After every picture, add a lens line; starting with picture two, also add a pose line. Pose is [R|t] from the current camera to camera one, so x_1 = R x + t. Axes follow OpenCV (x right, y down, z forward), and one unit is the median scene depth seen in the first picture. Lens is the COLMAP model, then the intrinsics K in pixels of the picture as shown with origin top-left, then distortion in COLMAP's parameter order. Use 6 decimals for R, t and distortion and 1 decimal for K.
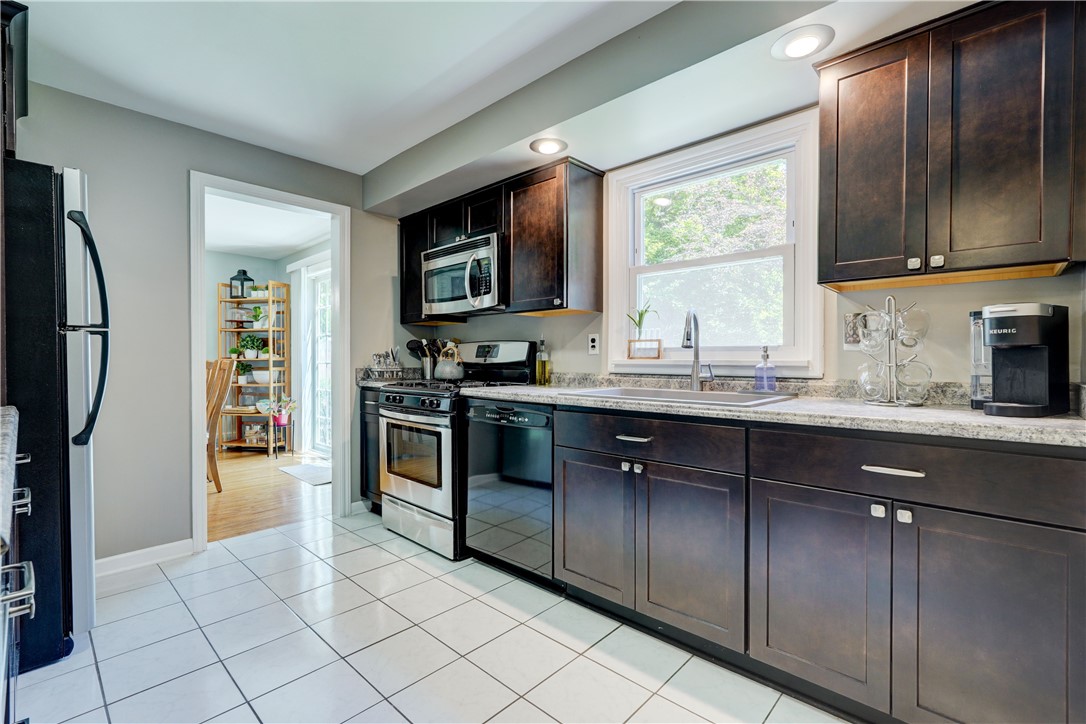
lens RADIAL K [[488.2, 0, 543.0], [0, 488.2, 362.0], [0, 0, 1]] dist [-0.004263, -0.000182]
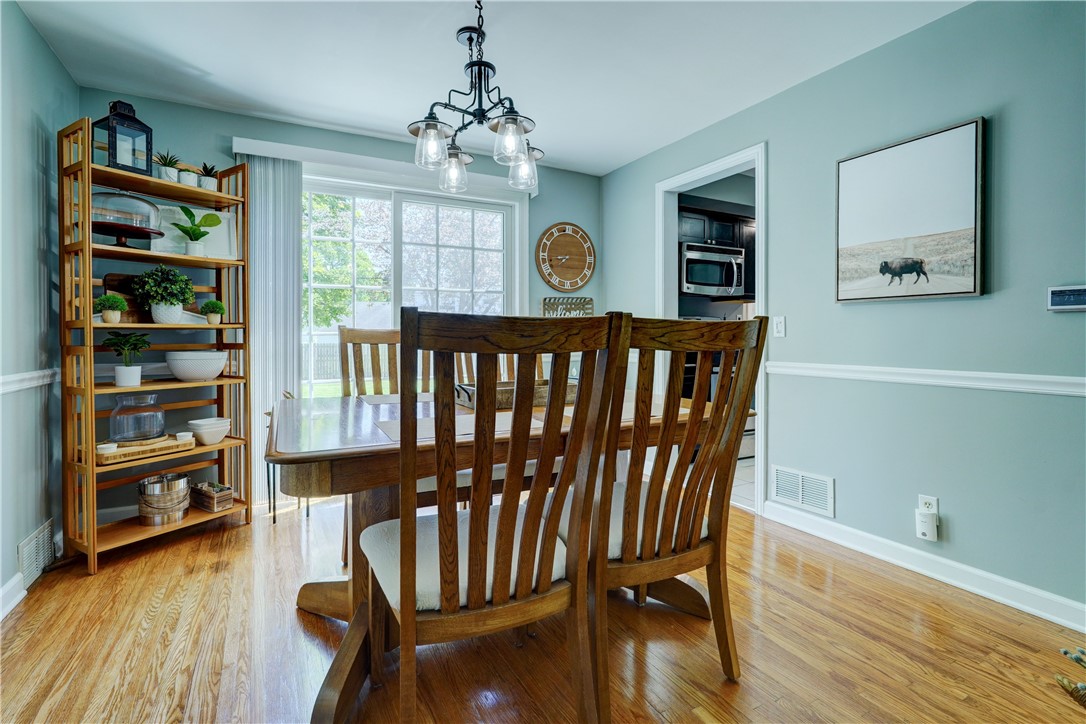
lens RADIAL K [[510.9, 0, 542.0], [0, 510.9, 342.5], [0, 0, 1]] dist [-0.000272, 0.000131]
pose [[0.313402, -0.012068, 0.949544, -2.047101], [0.007077, 0.999921, 0.010372, 0.017109], [-0.949594, 0.003469, 0.313463, 1.209766]]
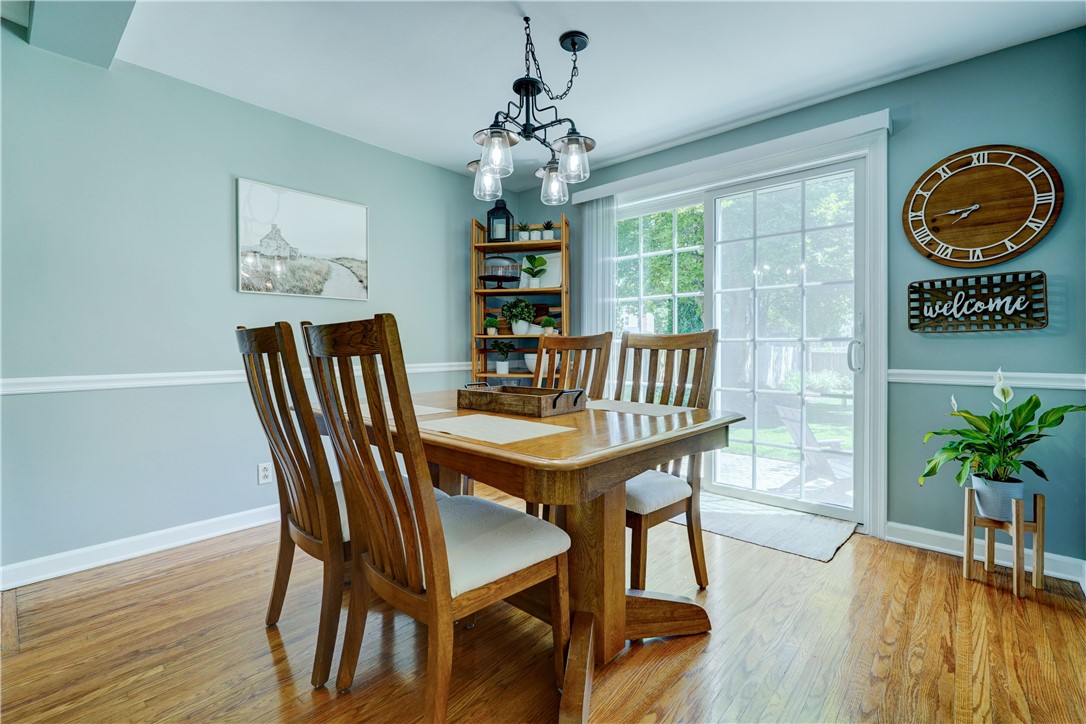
lens RADIAL K [[491.0, 0, 514.3], [0, 491.0, 357.3], [0, 0, 1]] dist [-0.014224, 0.007934]
pose [[0.999963, -0.000528, 0.008610, -1.355887], [0.000360, 0.999809, 0.019517, 0.023032], [-0.008619, -0.019513, 0.999772, 0.751713]]
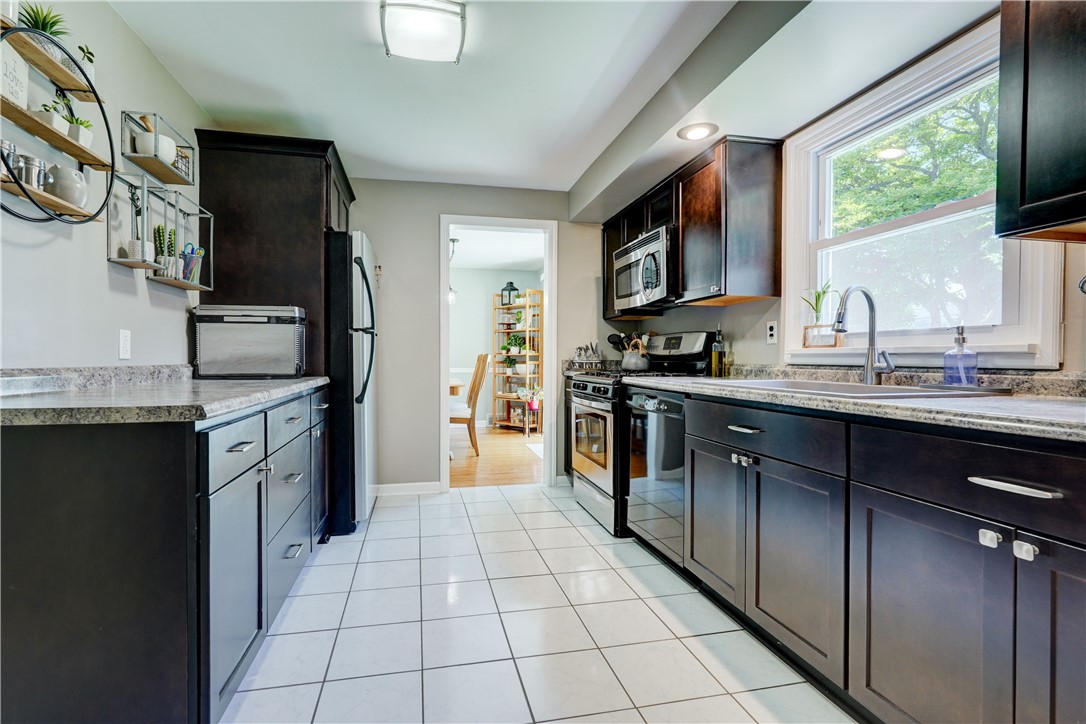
lens RADIAL K [[491.0, 0, 514.3], [0, 491.0, 357.3], [0, 0, 1]] dist [-0.014224, 0.007934]
pose [[0.817724, 0.000420, -0.575610, 0.237188], [-0.003890, 0.999981, -0.004796, 0.015669], [0.575597, 0.006161, 0.817710, -0.014942]]
